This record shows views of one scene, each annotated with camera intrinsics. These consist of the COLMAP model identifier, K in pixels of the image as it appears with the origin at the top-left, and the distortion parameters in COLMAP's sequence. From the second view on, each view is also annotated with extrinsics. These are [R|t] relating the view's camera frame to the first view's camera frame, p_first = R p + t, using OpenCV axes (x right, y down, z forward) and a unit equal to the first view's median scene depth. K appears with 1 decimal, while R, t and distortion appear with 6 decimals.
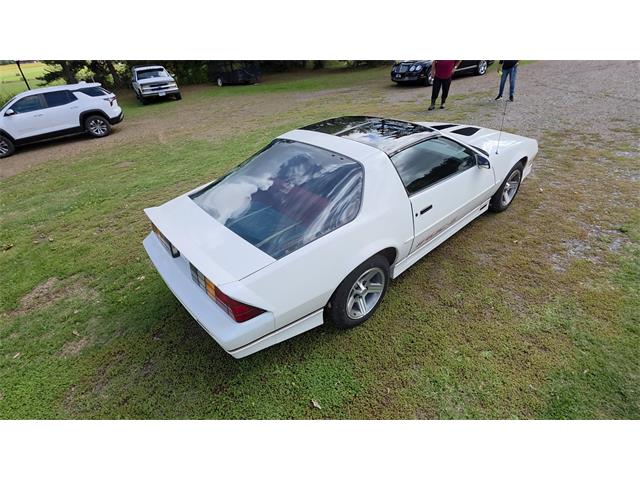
lens RADIAL K [[320.7, 0, 321.7], [0, 320.7, 242.0], [0, 0, 1]] dist [0.005302, -0.002027]
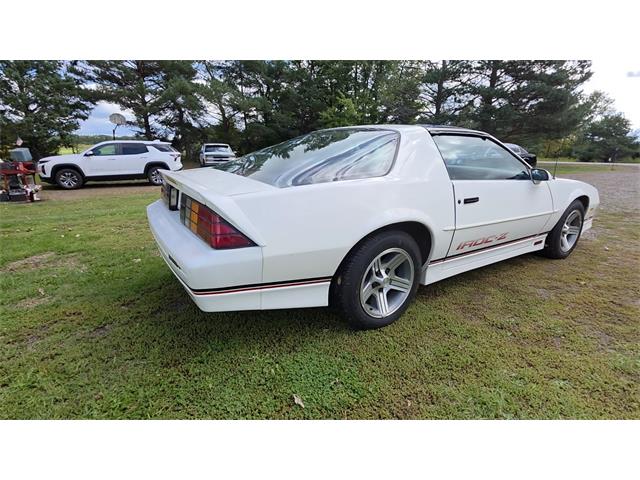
lens RADIAL K [[320.7, 0, 321.8], [0, 320.7, 239.8], [0, 0, 1]] dist [0.005302, -0.002027]
pose [[0.985400, 0.127150, -0.113222, 0.051758], [-0.154248, 0.948242, -0.277570, 0.289966], [0.072069, 0.290982, 0.954010, 0.209776]]
